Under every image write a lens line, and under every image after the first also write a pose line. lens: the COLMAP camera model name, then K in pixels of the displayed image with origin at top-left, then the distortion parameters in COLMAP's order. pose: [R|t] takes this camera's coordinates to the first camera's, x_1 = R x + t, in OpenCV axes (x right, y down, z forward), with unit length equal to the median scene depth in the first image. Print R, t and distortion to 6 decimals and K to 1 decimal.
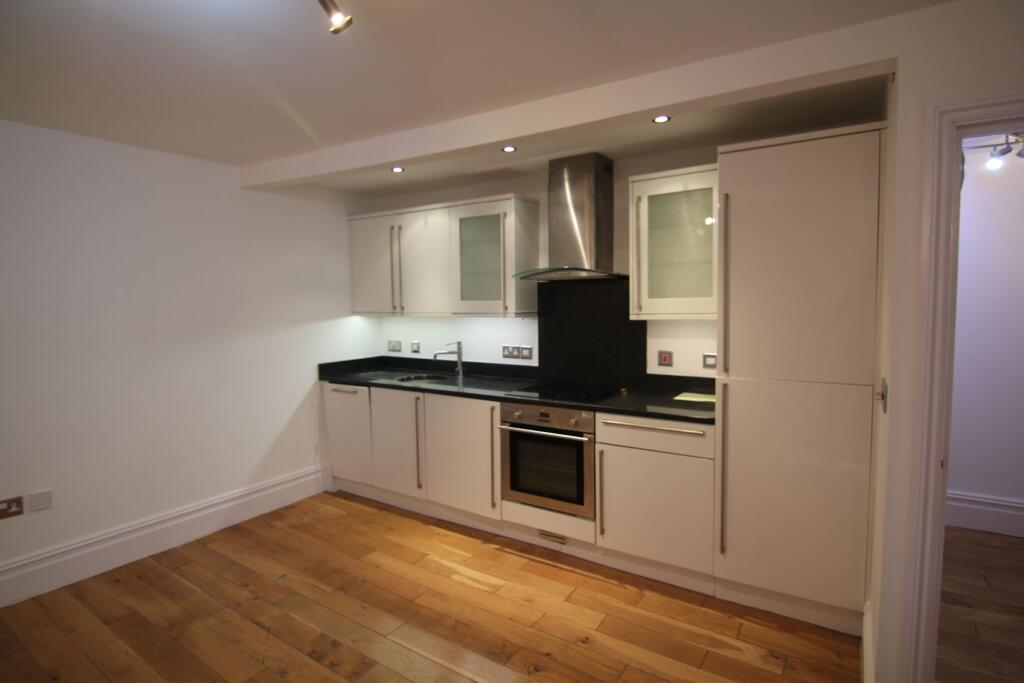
lens RADIAL K [[519.0, 0, 514.9], [0, 519.0, 339.1], [0, 0, 1]] dist [-0.002235, -0.011310]
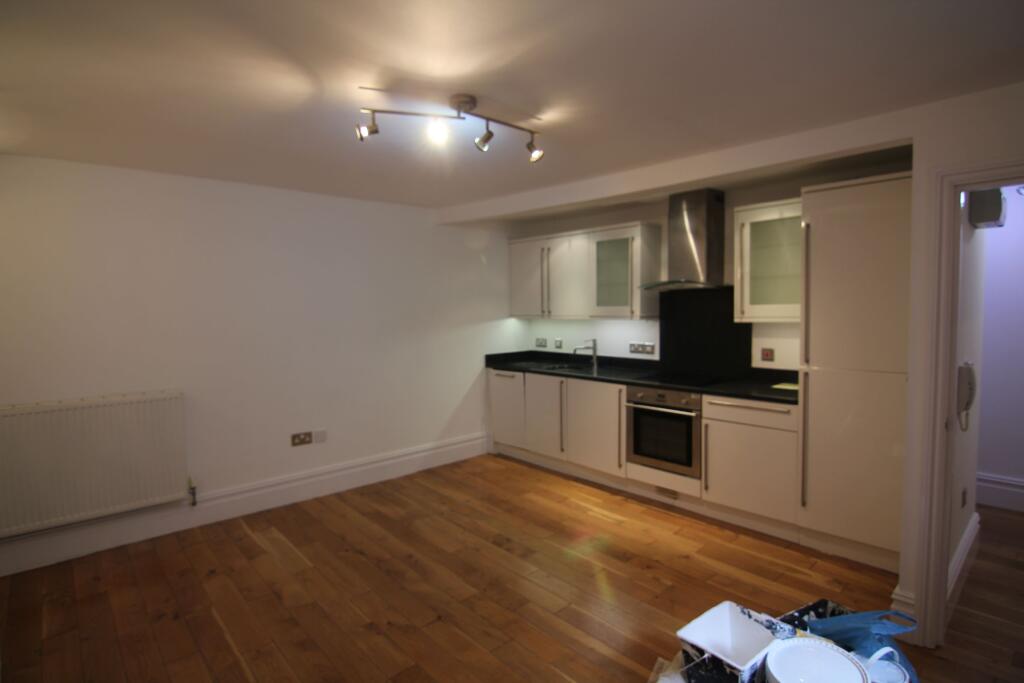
lens RADIAL K [[516.3, 0, 512.0], [0, 516.3, 341.5], [0, 0, 1]] dist [0.001120, -0.028488]
pose [[0.967480, 0.015717, -0.252460, 0.019033], [-0.016411, 0.999865, -0.000645, 0.018472], [0.252416, 0.004767, 0.967607, -0.322582]]
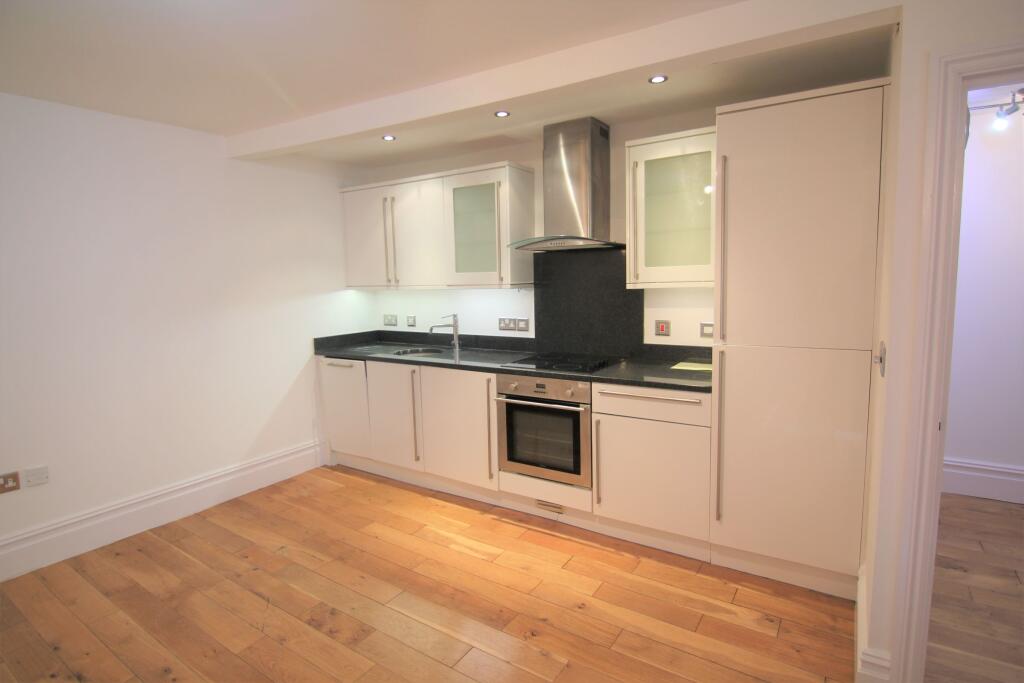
lens RADIAL K [[519.0, 0, 514.9], [0, 519.0, 339.1], [0, 0, 1]] dist [-0.002235, -0.011310]
pose [[0.999947, -0.010287, -0.000208, 0.008619], [0.010286, 0.998973, 0.044133, 0.012125], [-0.000246, -0.044133, 0.999026, 0.010332]]
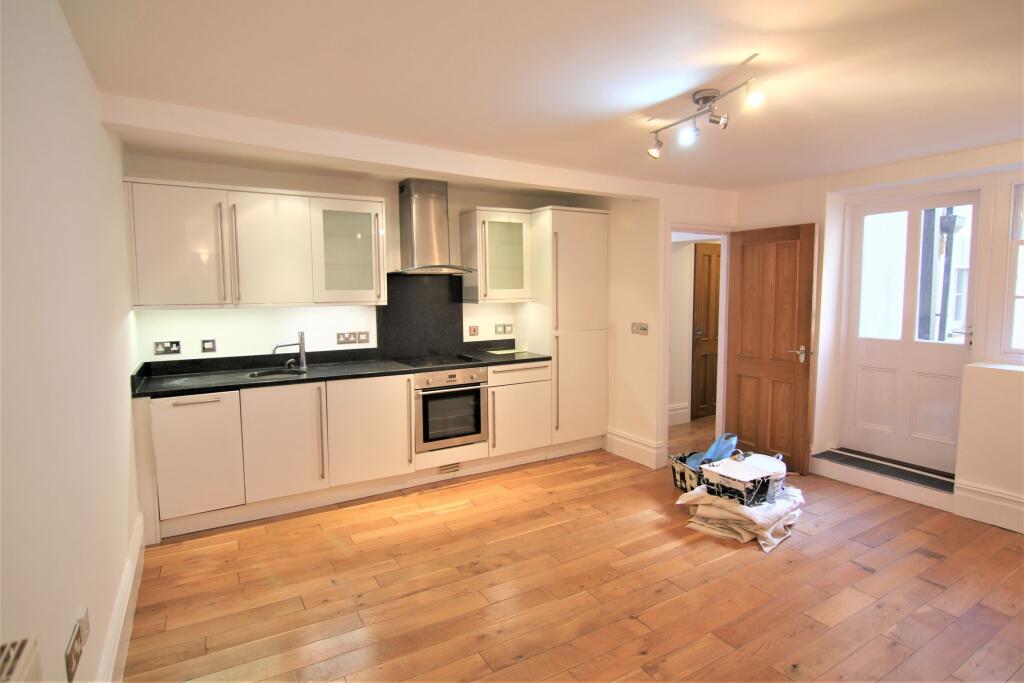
lens RADIAL K [[531.7, 0, 512.0], [0, 531.7, 341.5], [0, 0, 1]] dist [0.000227, -0.000168]
pose [[0.441728, -0.079052, 0.893659, -1.068280], [0.068419, 0.996178, 0.054301, -0.005700], [-0.894536, 0.037157, 0.445448, 0.246189]]
